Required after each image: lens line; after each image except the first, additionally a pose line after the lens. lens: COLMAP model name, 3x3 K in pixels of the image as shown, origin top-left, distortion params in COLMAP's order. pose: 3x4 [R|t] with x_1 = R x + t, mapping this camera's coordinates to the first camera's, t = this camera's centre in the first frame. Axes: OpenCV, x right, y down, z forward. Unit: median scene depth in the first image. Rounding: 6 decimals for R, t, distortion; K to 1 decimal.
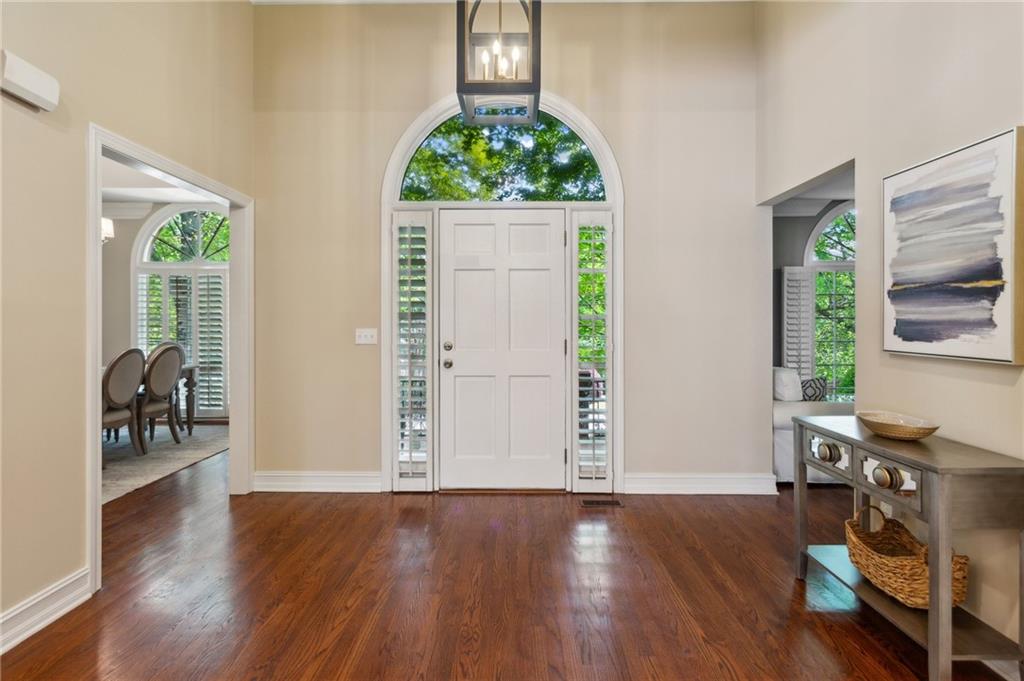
lens RADIAL K [[492.0, 0, 514.2], [0, 492.0, 332.8], [0, 0, 1]] dist [0.001202, 0.004015]
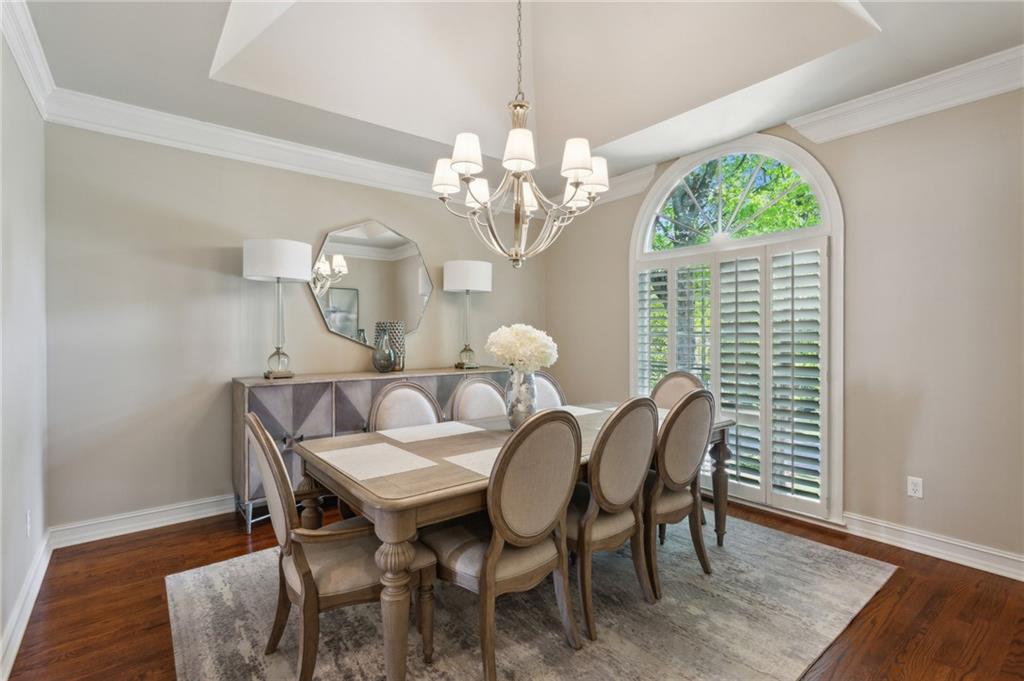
lens RADIAL K [[492.0, 0, 510.9], [0, 492.0, 338.9], [0, 0, 1]] dist [0.001202, 0.004015]
pose [[0.630899, -0.000142, -0.775865, -0.361408], [0.000259, 1.000000, 0.000028, -0.023071], [0.775865, -0.000218, 0.630899, 0.450325]]
